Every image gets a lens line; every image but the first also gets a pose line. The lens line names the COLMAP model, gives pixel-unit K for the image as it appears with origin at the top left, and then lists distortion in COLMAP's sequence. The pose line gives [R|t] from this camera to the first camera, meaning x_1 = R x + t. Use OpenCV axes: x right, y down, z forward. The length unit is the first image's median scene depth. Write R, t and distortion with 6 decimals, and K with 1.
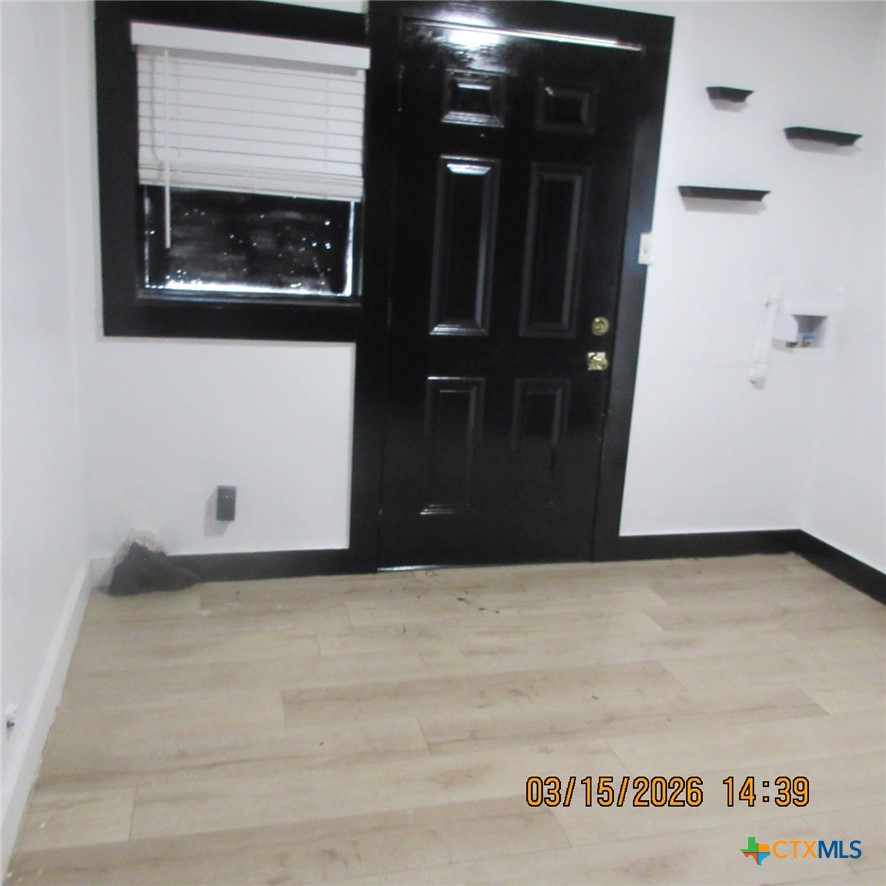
lens RADIAL K [[868.6, 0, 441.1], [0, 868.6, 435.6], [0, 0, 1]] dist [-0.015304, 0.018831]
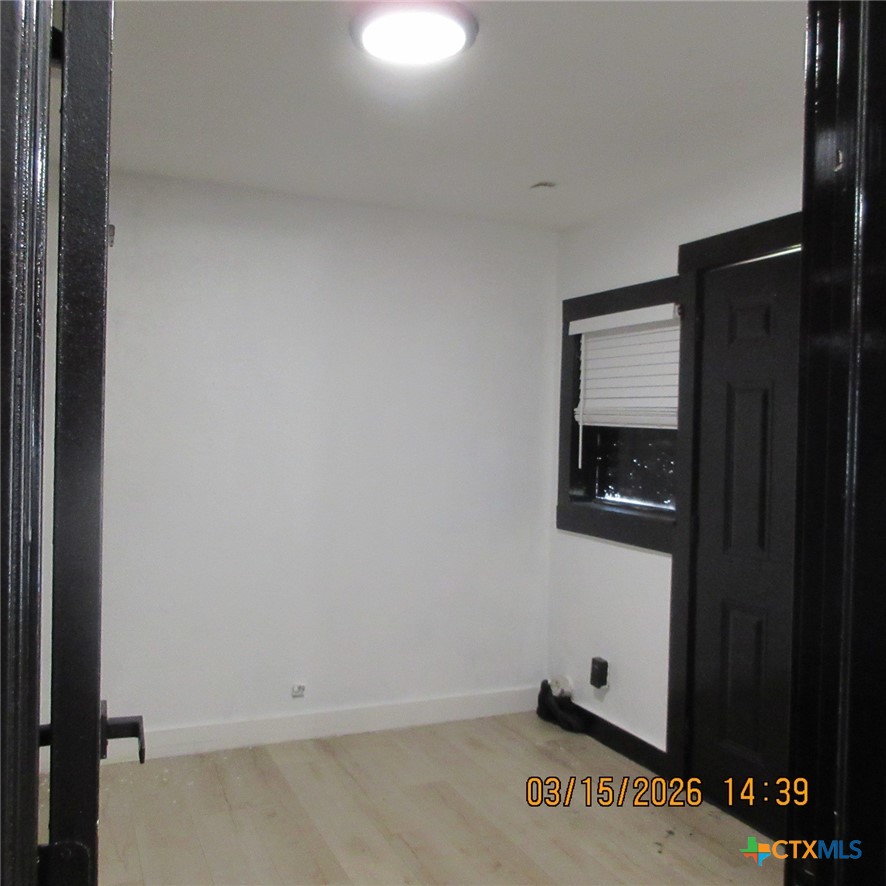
lens RADIAL K [[868.6, 0, 441.1], [0, 868.6, 435.6], [0, 0, 1]] dist [-0.015304, 0.018831]
pose [[0.166792, -0.043805, -0.985018, 0.984848], [-0.242193, 0.966585, -0.083996, -0.093842], [0.955784, 0.252574, 0.150610, 0.548046]]
